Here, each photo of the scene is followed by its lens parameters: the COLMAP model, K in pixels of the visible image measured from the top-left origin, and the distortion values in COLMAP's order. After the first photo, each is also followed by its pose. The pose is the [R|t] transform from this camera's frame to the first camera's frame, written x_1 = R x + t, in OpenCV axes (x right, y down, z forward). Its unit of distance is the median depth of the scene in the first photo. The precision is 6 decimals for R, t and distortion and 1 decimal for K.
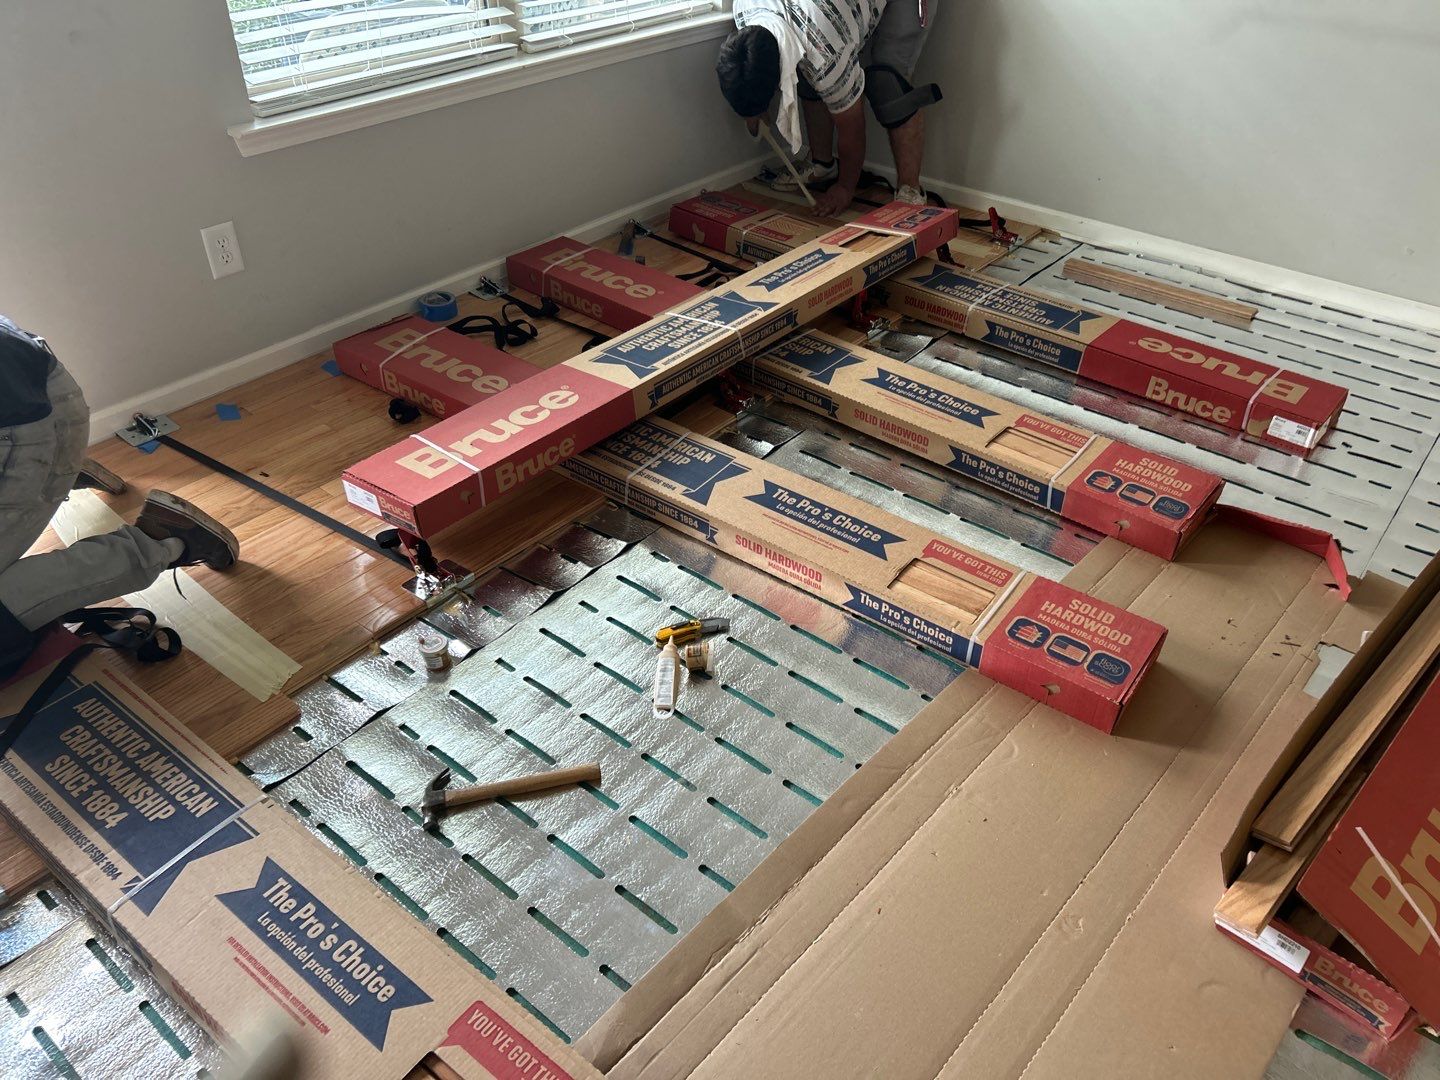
lens RADIAL K [[1064.9, 0, 720.0], [0, 1064.9, 540.0], [0, 0, 1]] dist [0.029049, -0.041357]
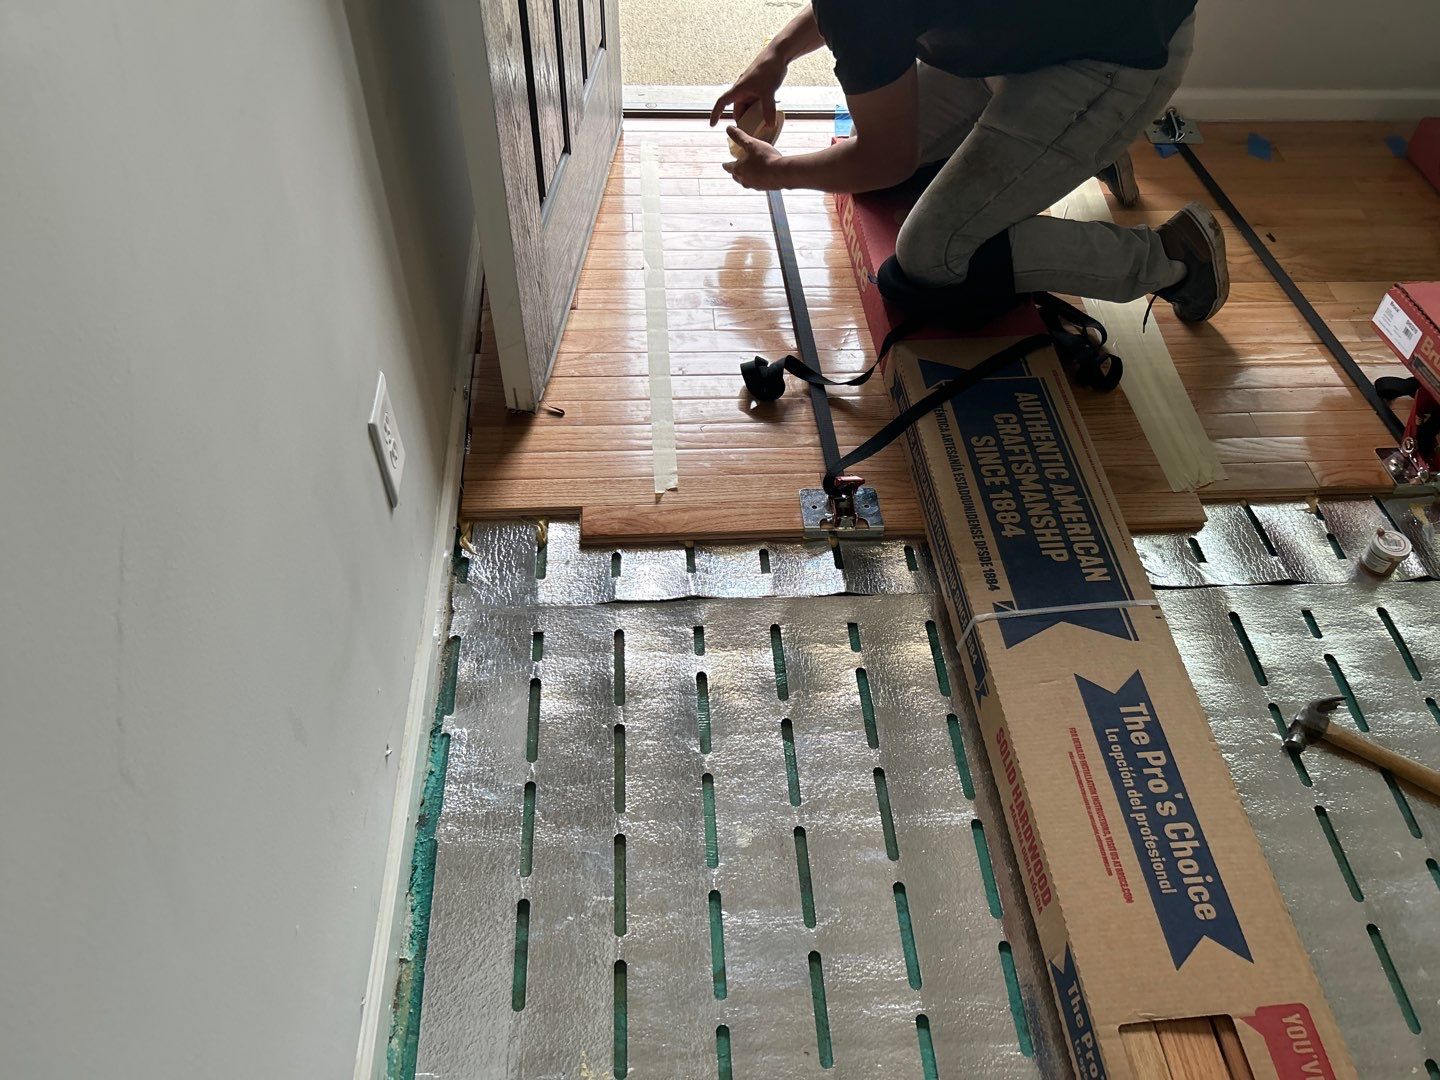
lens RADIAL K [[1076.4, 0, 720.0], [0, 1076.4, 540.0], [0, 0, 1]] dist [0.033632, -0.043343]
pose [[0.674361, 0.574417, -0.463986, -0.289863], [-0.460162, 0.818350, 0.344318, 0.060180], [0.577485, -0.018687, 0.816188, 0.085260]]
